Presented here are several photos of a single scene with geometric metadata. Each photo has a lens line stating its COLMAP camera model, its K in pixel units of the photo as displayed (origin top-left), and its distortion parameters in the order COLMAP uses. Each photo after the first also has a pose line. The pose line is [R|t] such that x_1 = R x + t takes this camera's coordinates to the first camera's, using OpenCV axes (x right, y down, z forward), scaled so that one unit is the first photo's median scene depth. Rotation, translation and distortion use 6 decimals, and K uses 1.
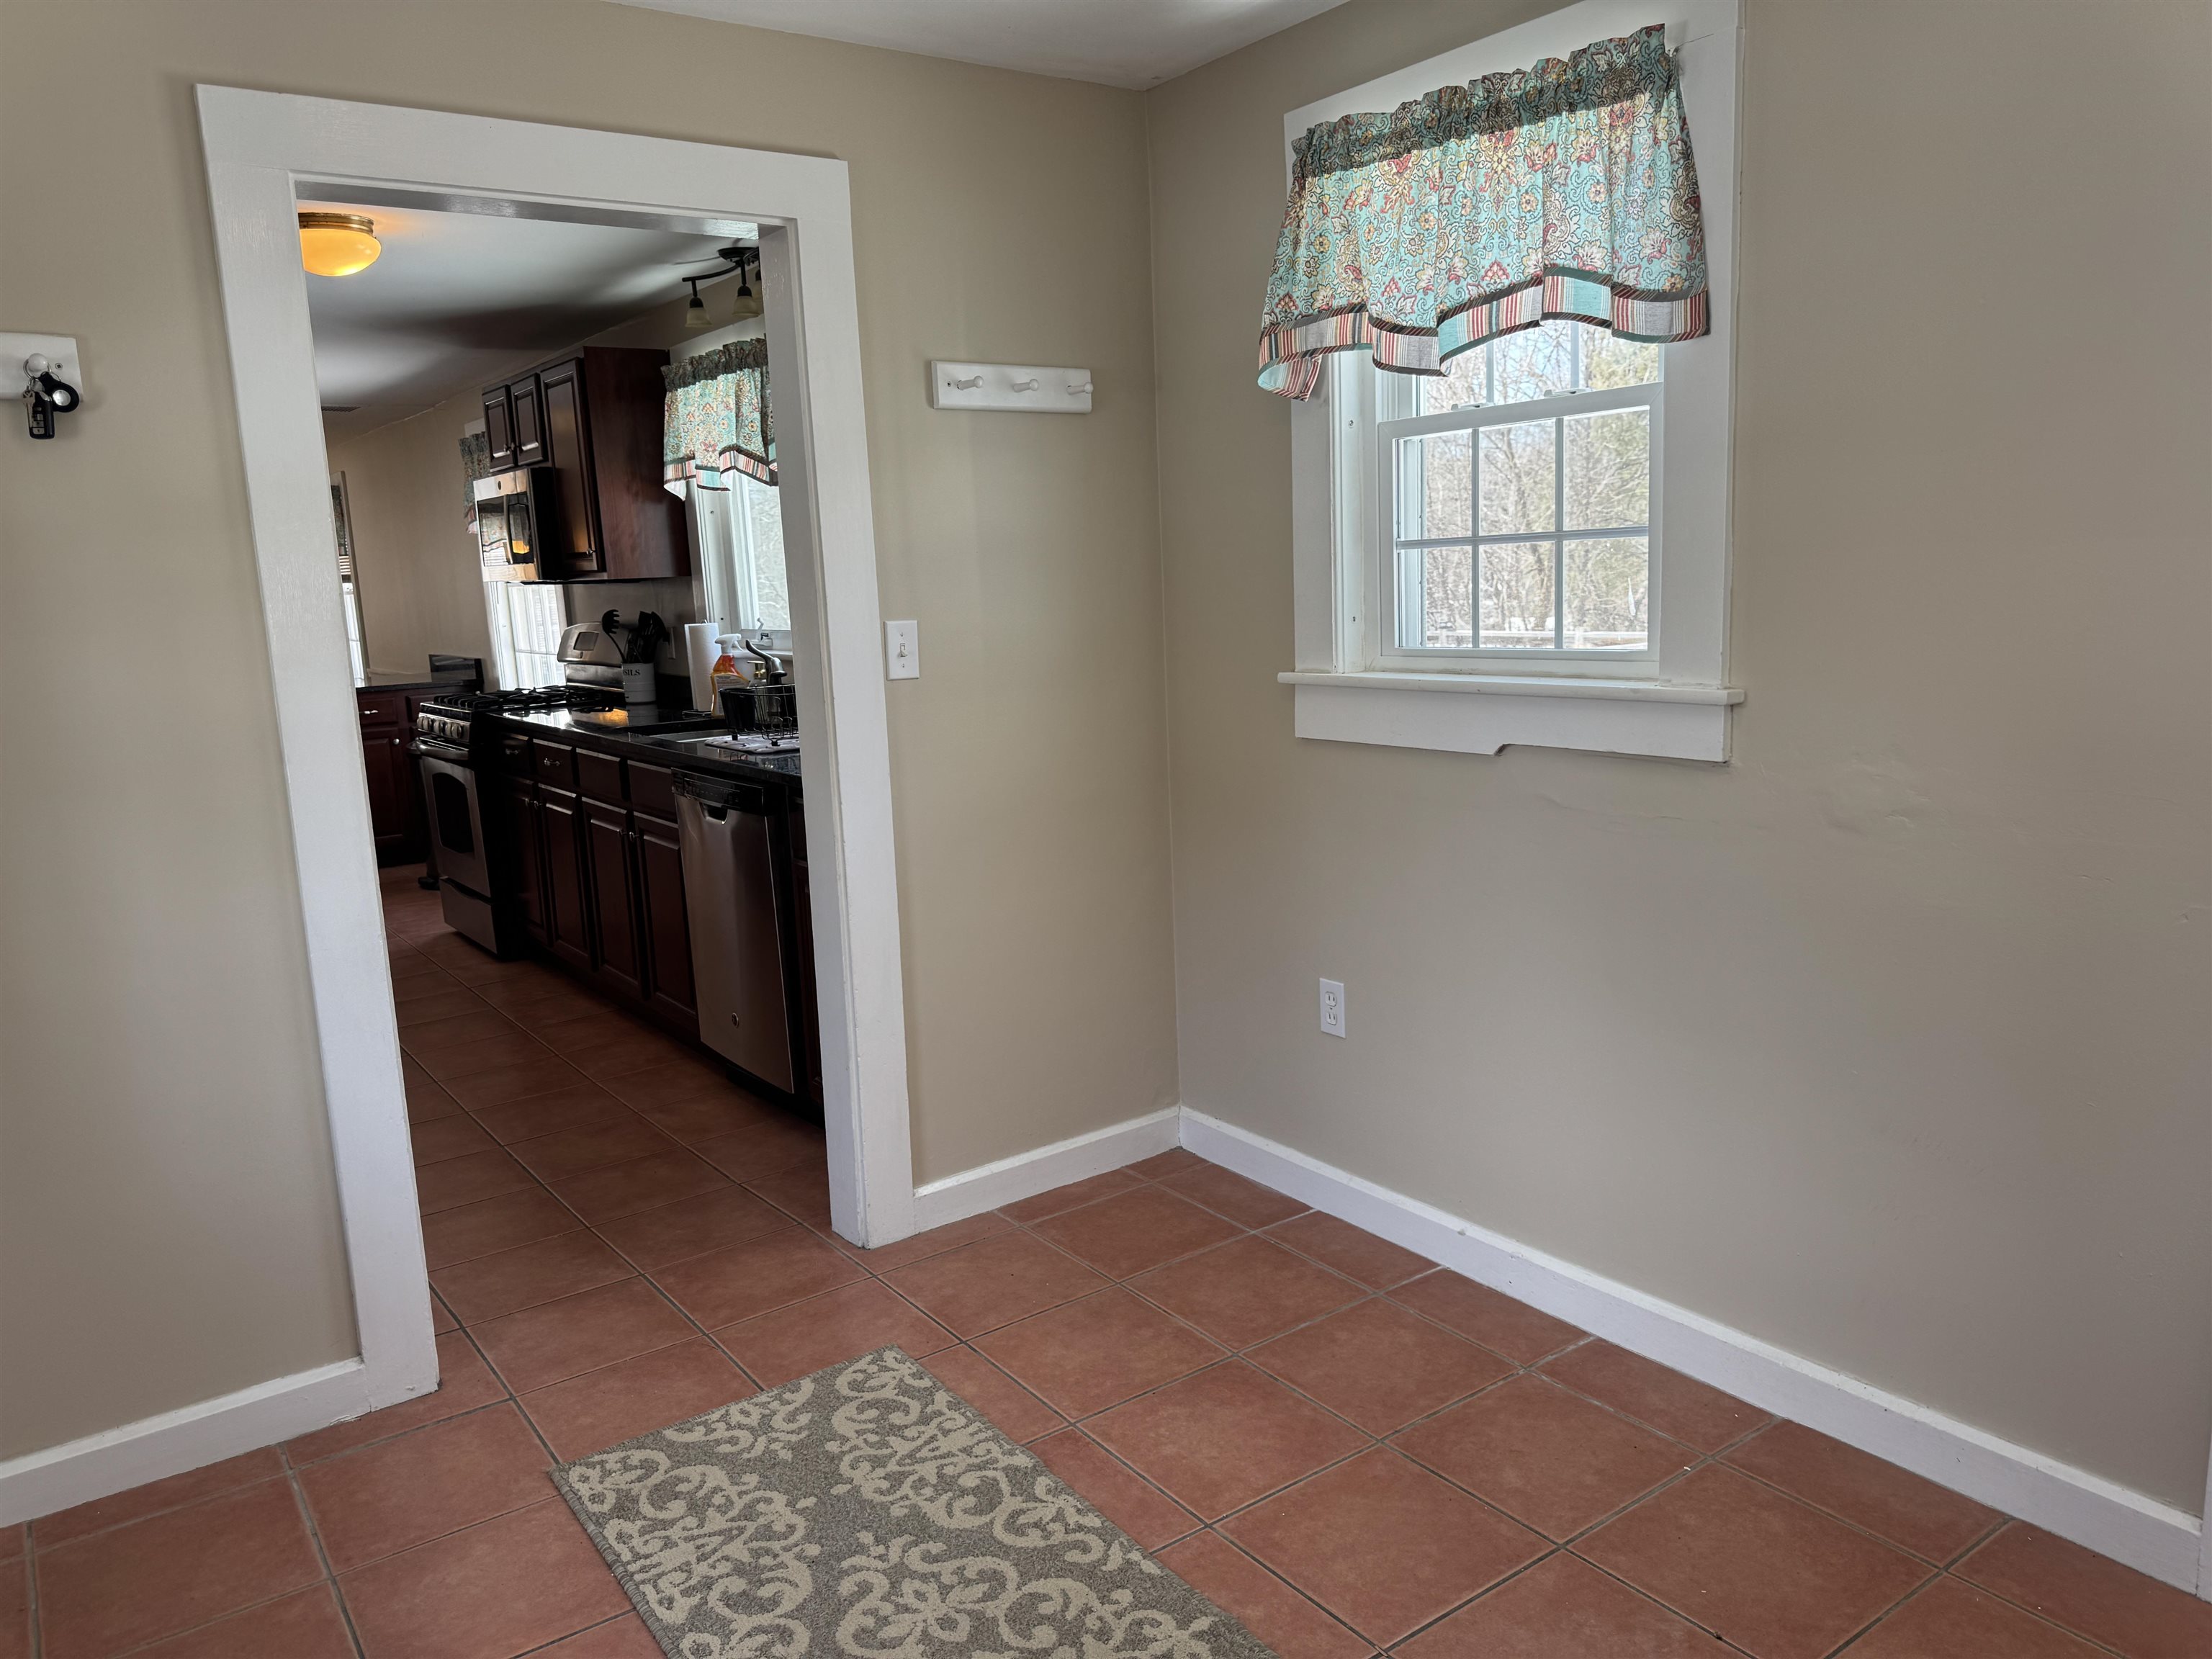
lens RADIAL K [[1543.5, 0, 1099.7], [0, 1543.5, 831.9], [0, 0, 1]] dist [0.119544, -0.147085]
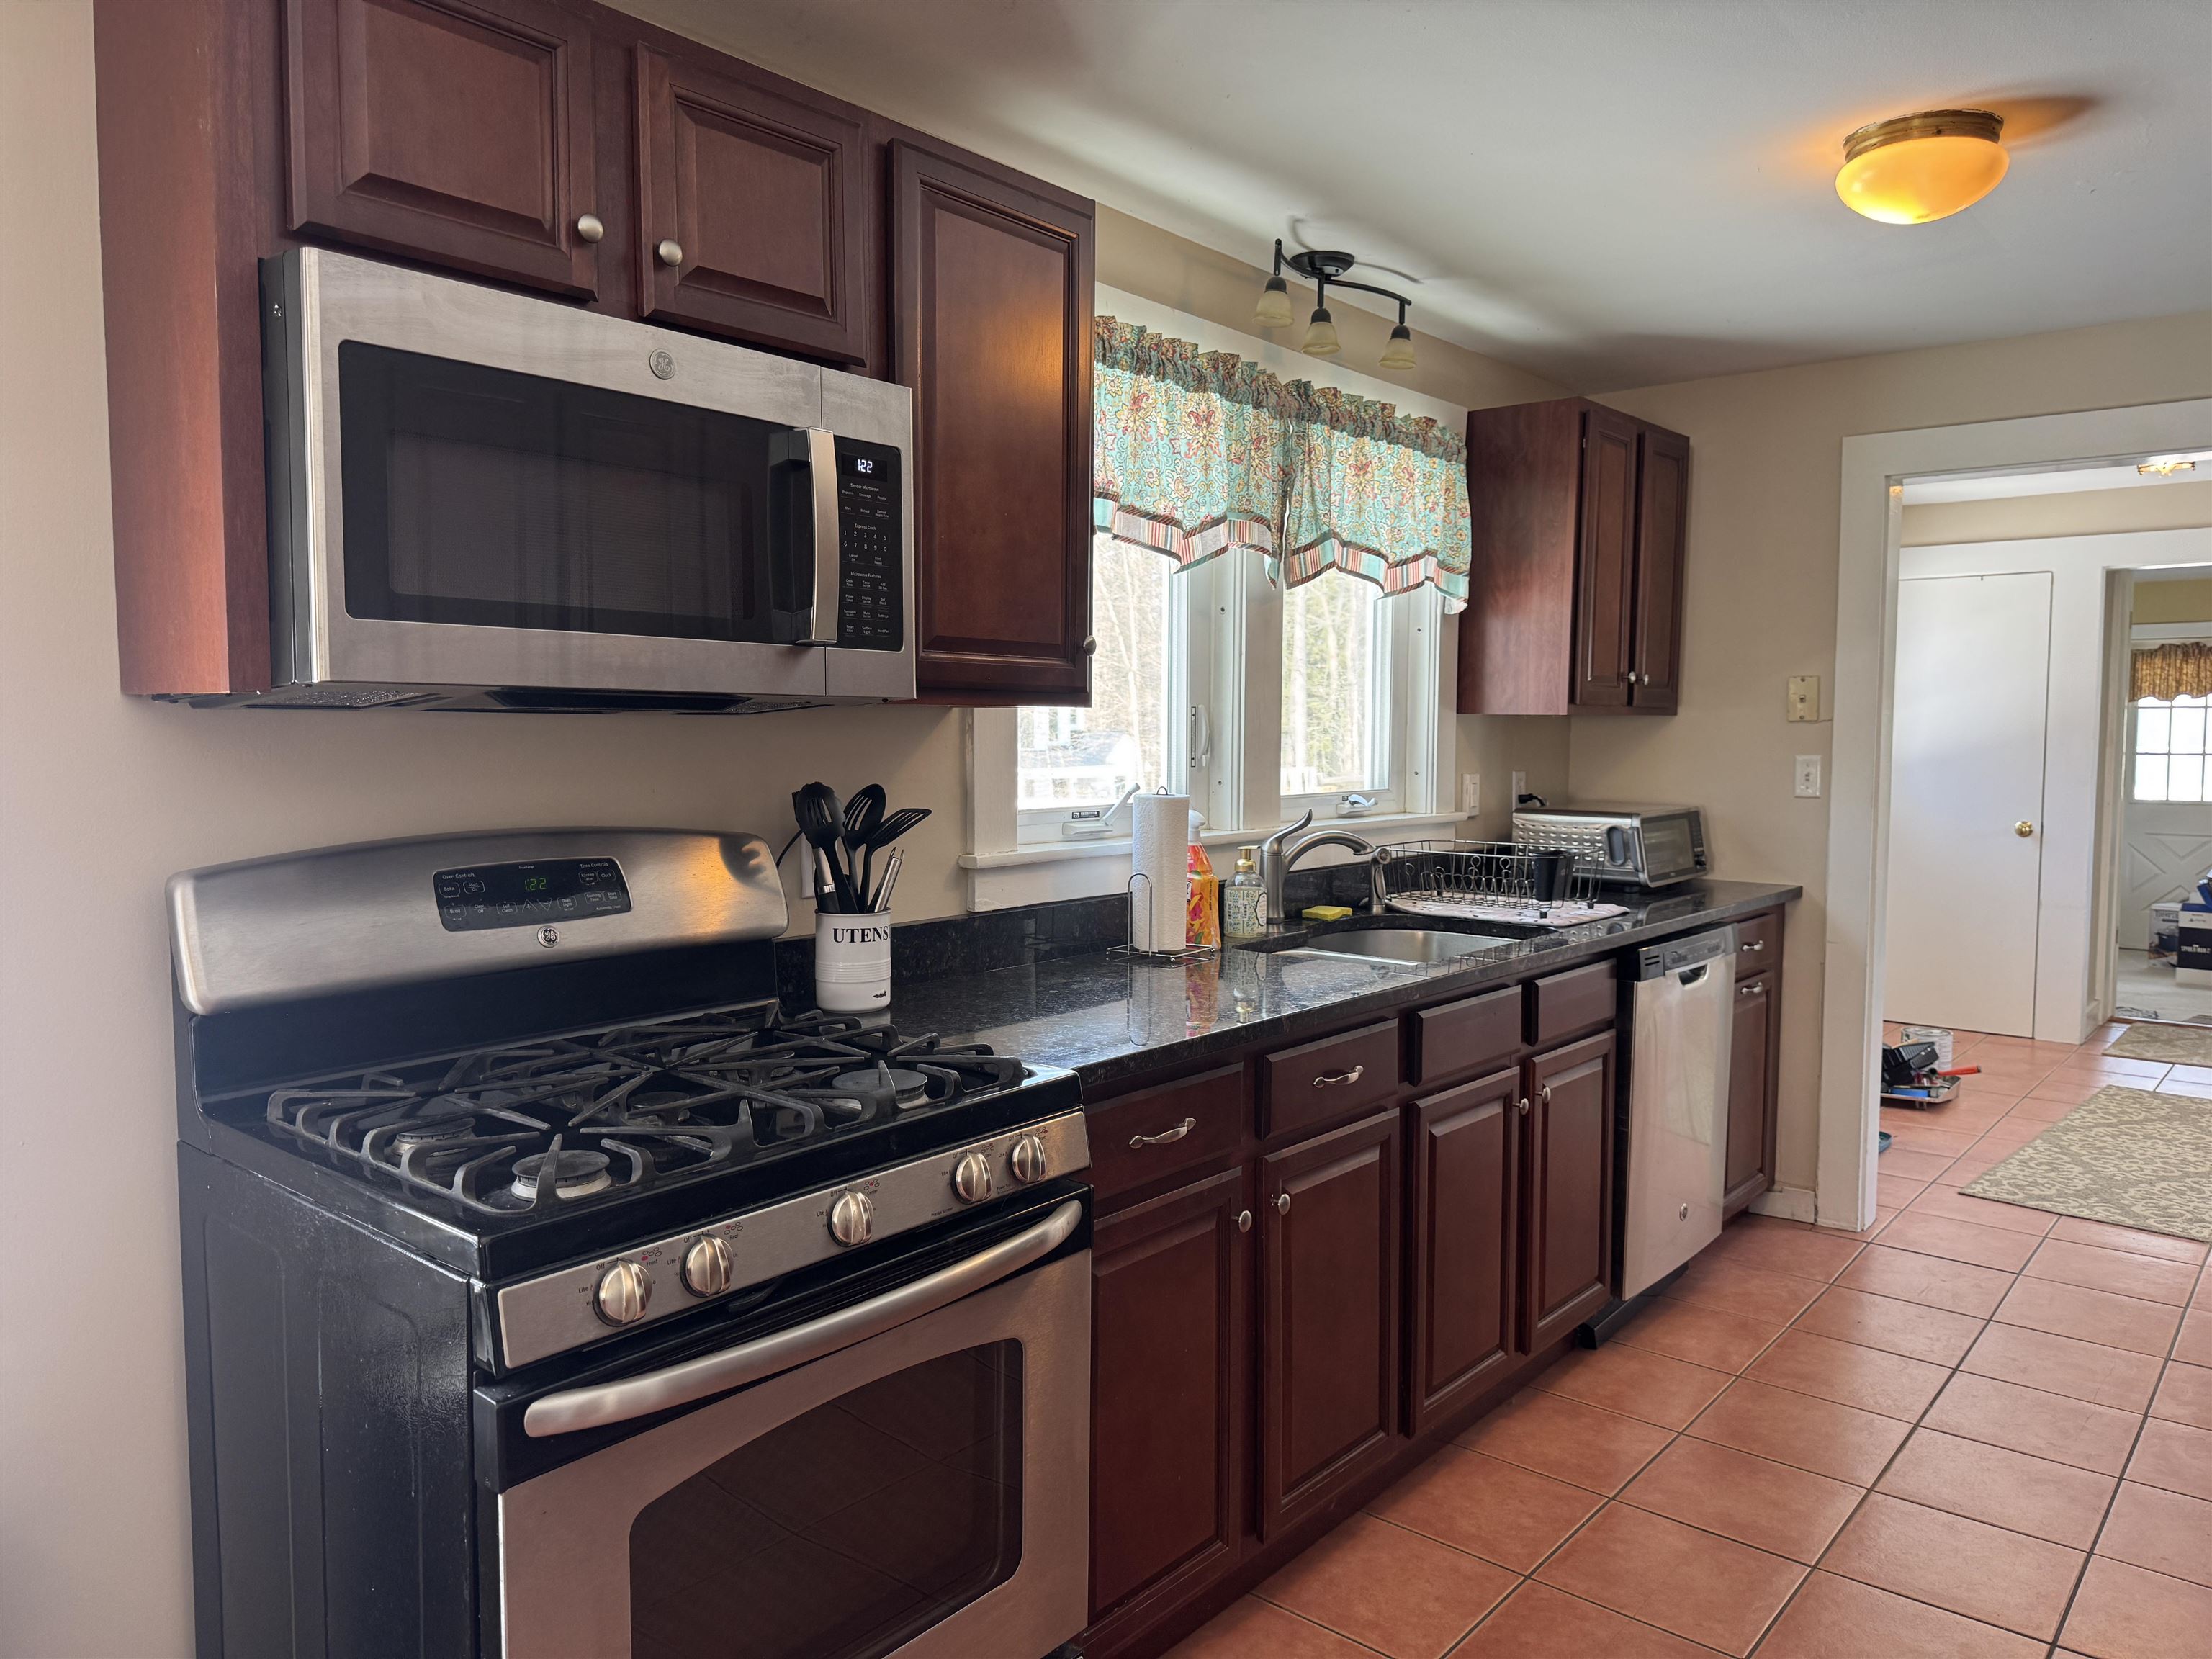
lens RADIAL K [[1543.5, 0, 1099.7], [0, 1543.5, 831.9], [0, 0, 1]] dist [0.119544, -0.147085]
pose [[-0.255088, -0.021239, 0.966685, -1.532925], [0.178146, 0.981612, 0.068576, -0.312925], [-0.950365, 0.189704, -0.246614, 2.283031]]
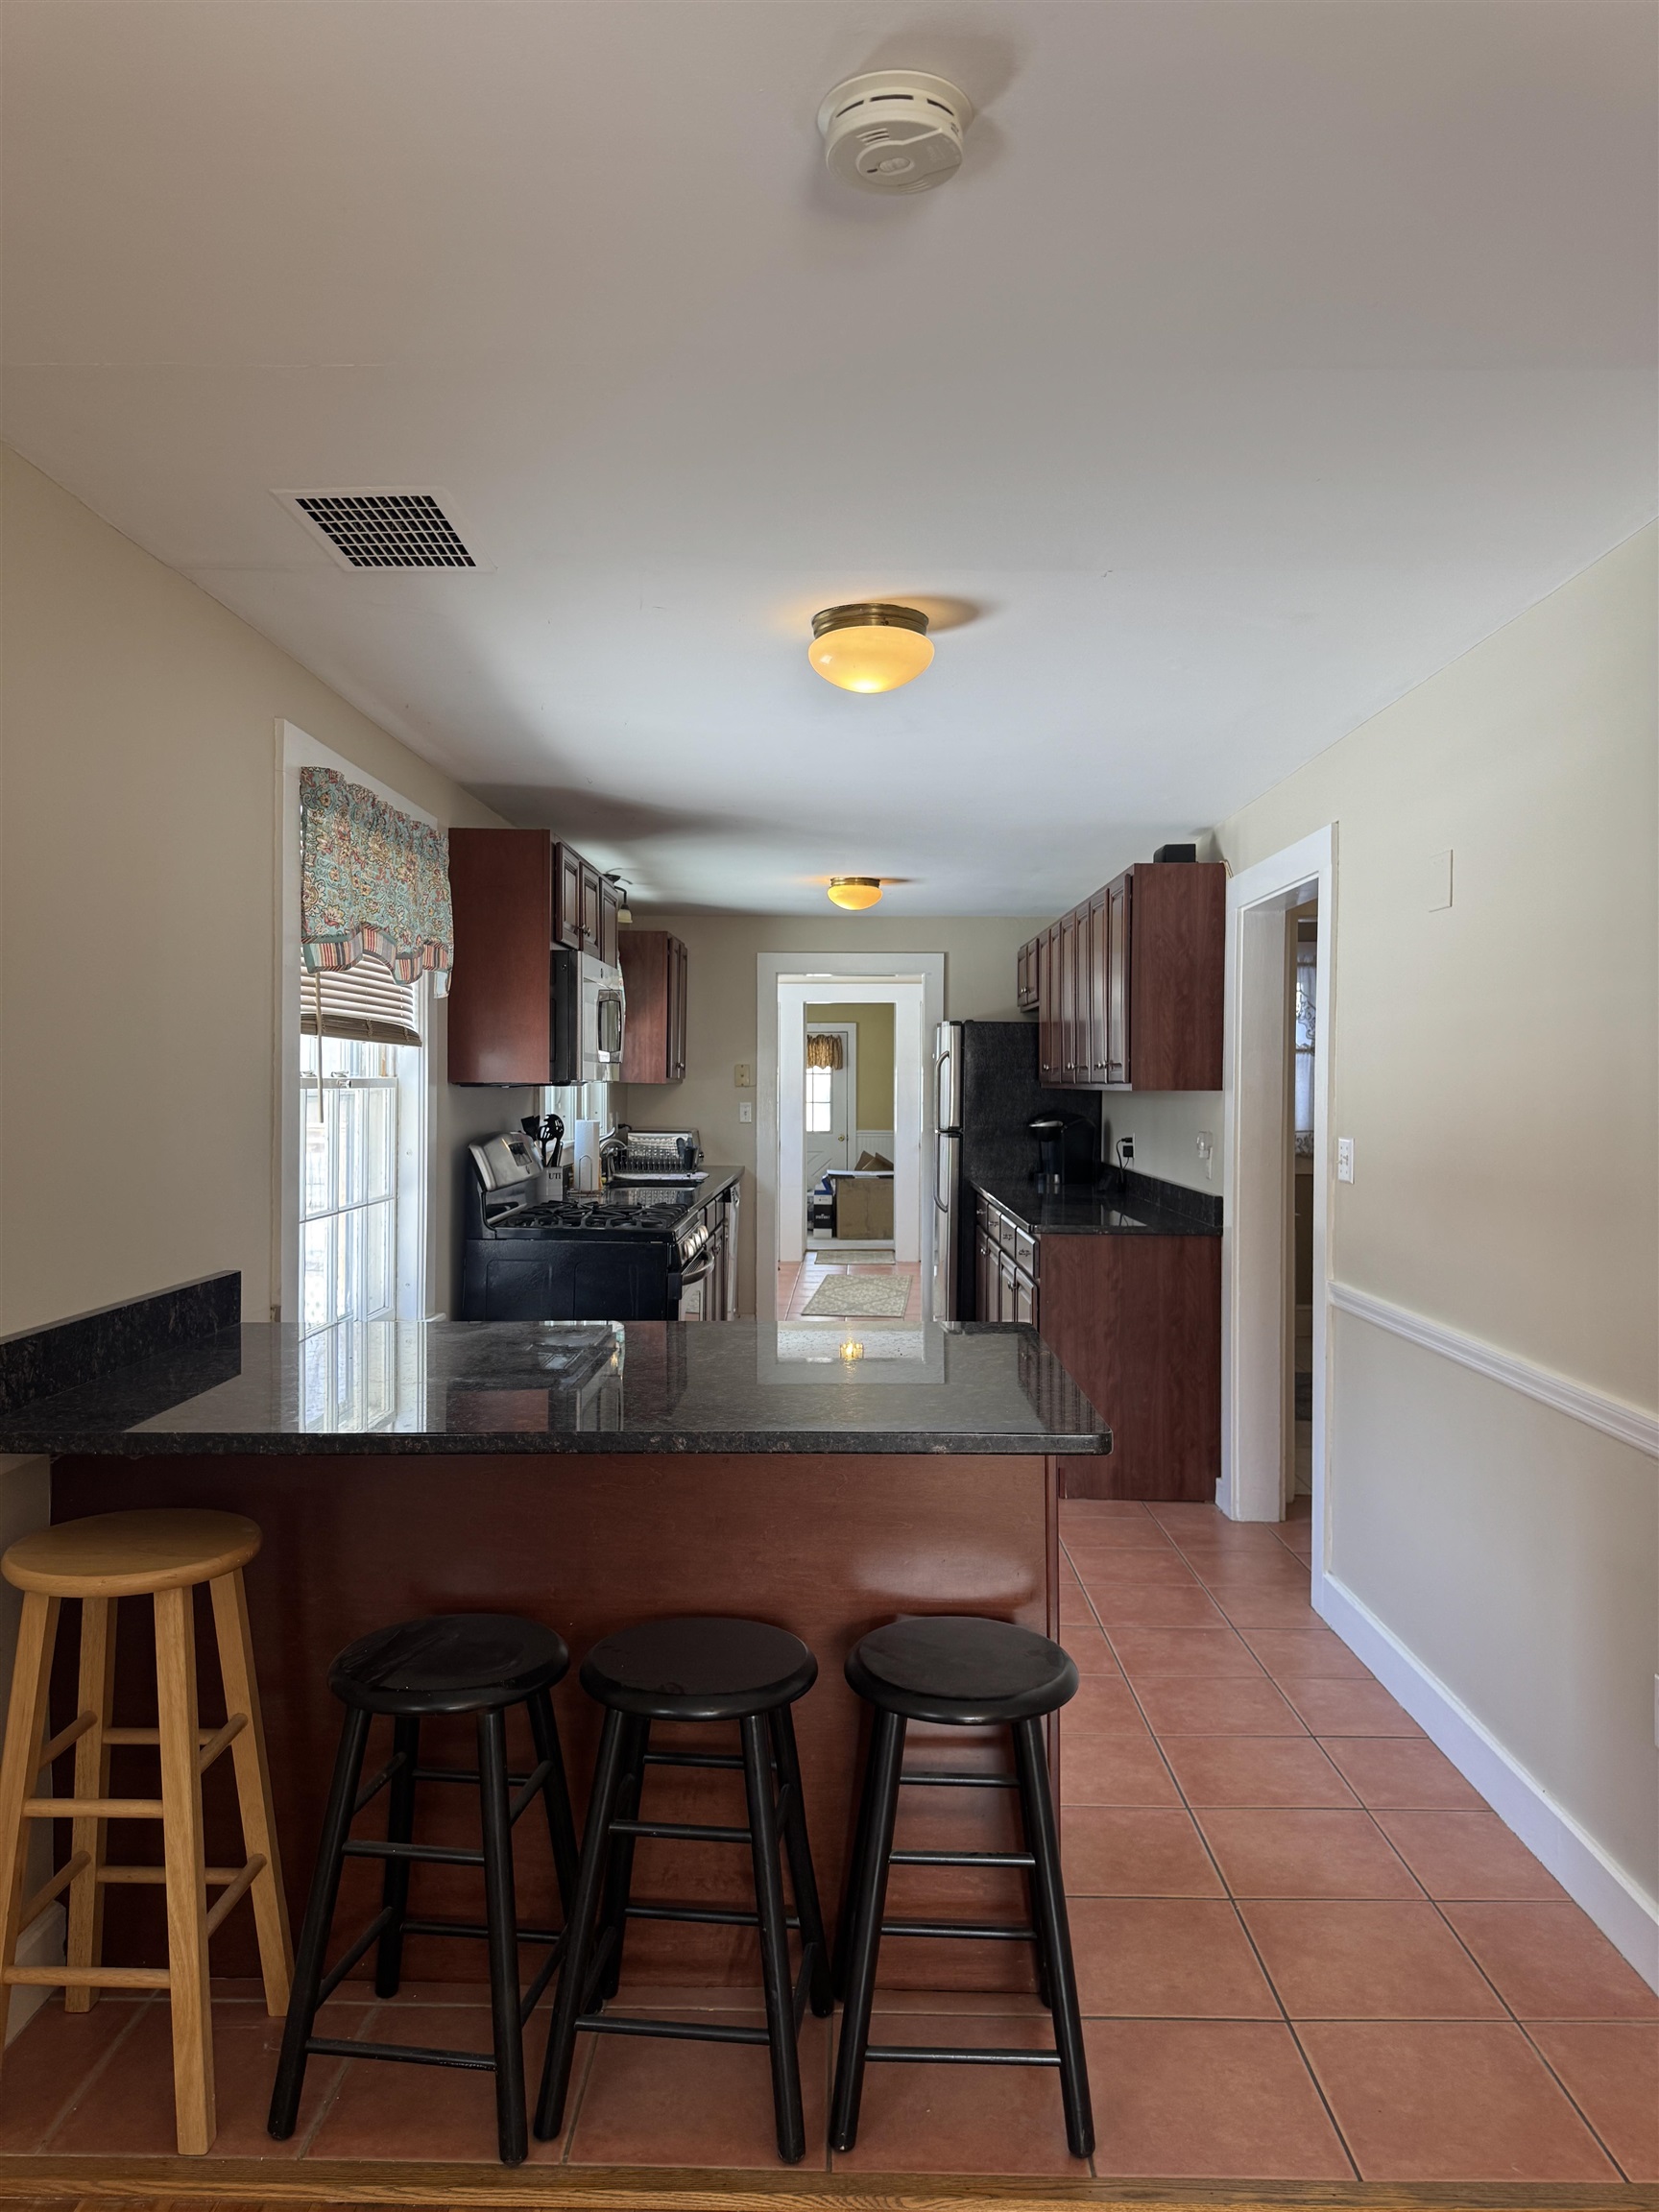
lens RADIAL K [[1556.0, 0, 829.5], [0, 1556.0, 1106.0], [0, 0, 1]] dist [0.121689, -0.158406]
pose [[-0.807800, 0.034080, 0.588470, -2.201919], [0.136062, 0.982148, 0.129896, -0.534351], [-0.573538, 0.184998, -0.798016, 3.633760]]
